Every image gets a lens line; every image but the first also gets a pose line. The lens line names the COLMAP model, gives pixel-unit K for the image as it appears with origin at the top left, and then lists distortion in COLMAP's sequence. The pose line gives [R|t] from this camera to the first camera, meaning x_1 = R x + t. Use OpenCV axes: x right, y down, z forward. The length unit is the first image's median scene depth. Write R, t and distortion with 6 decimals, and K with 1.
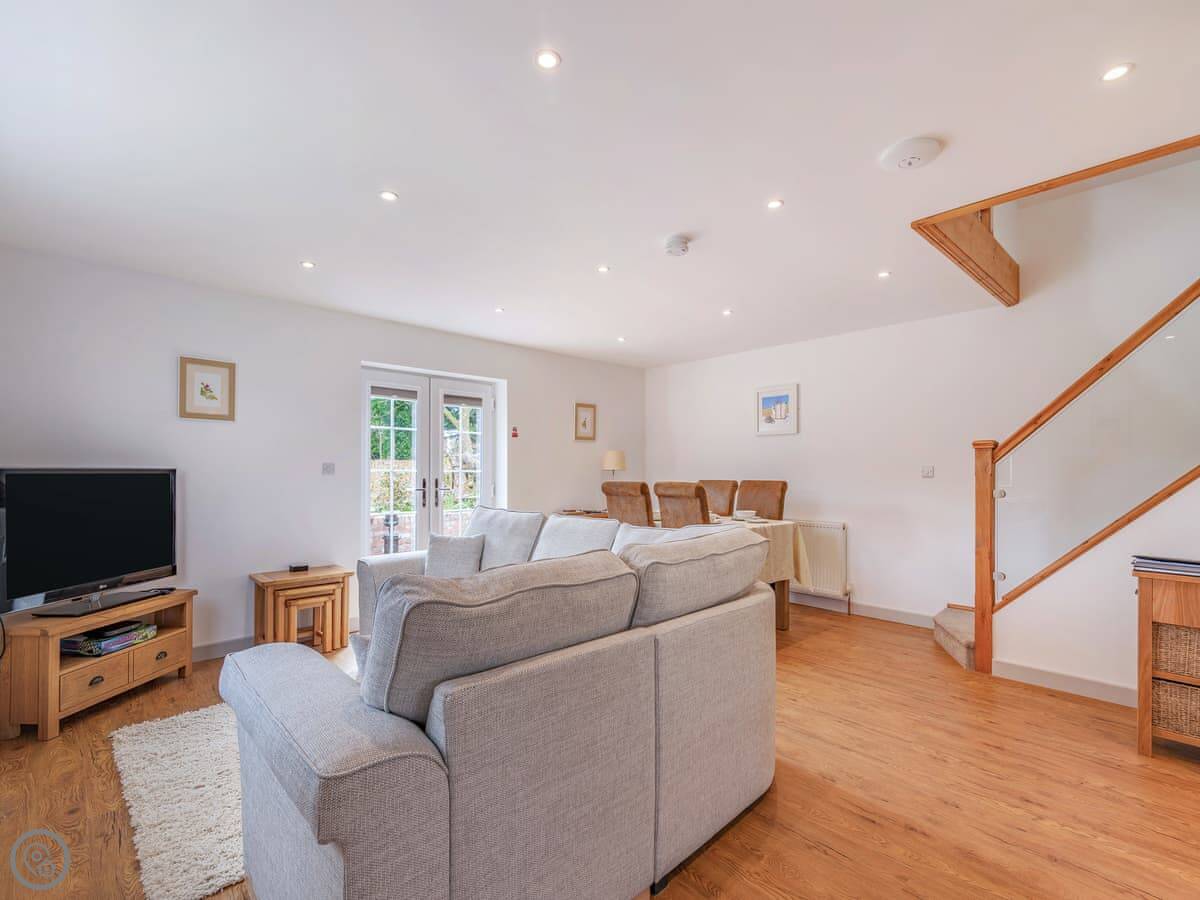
lens RADIAL K [[552.9, 0, 598.4], [0, 552.9, 463.4], [0, 0, 1]] dist [0.017950, -0.000072]
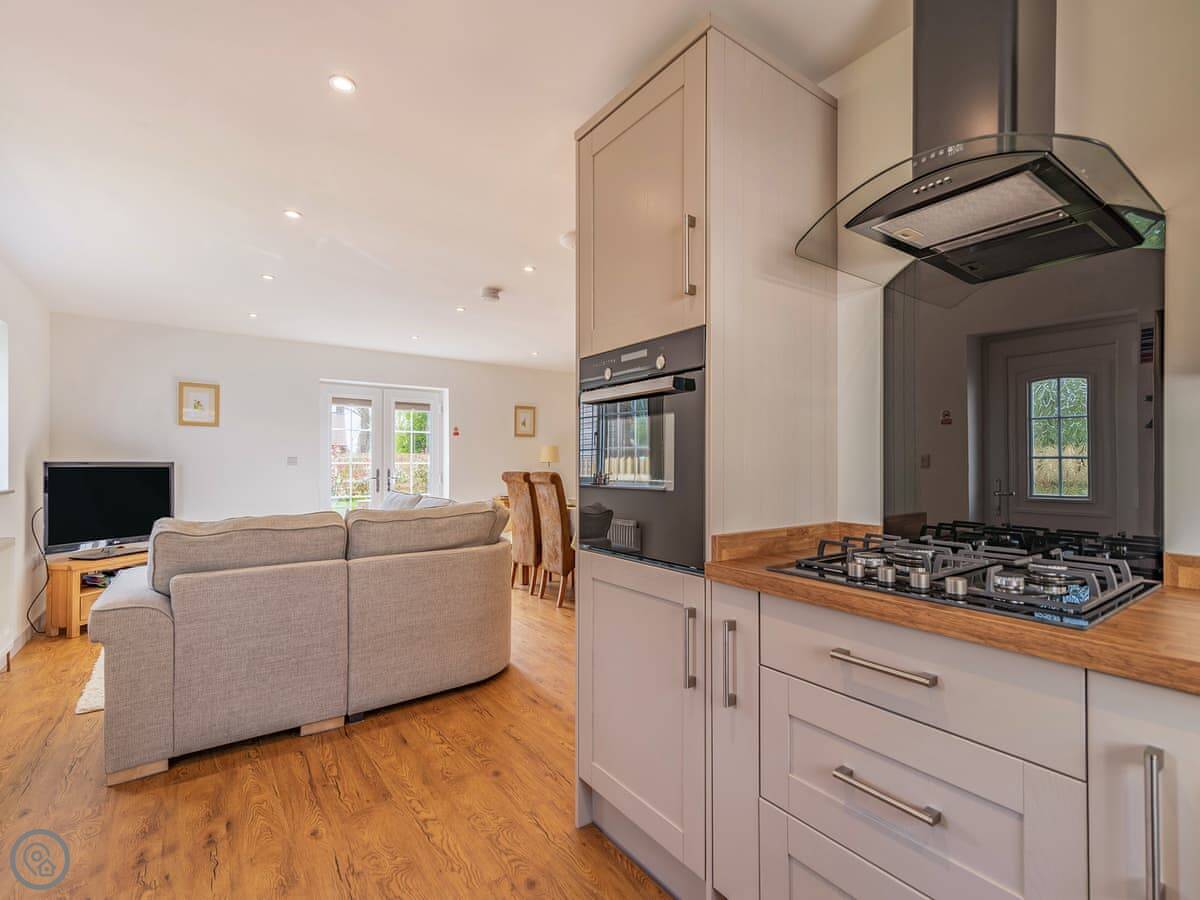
lens RADIAL K [[545.7, 0, 600.0], [0, 545.7, 450.0], [0, 0, 1]] dist [0.004723, 0.000115]
pose [[0.992333, -0.005311, -0.123477, 0.457073], [0.004028, 0.999935, -0.010640, -0.001581], [0.123525, 0.010061, 0.992290, -0.222995]]
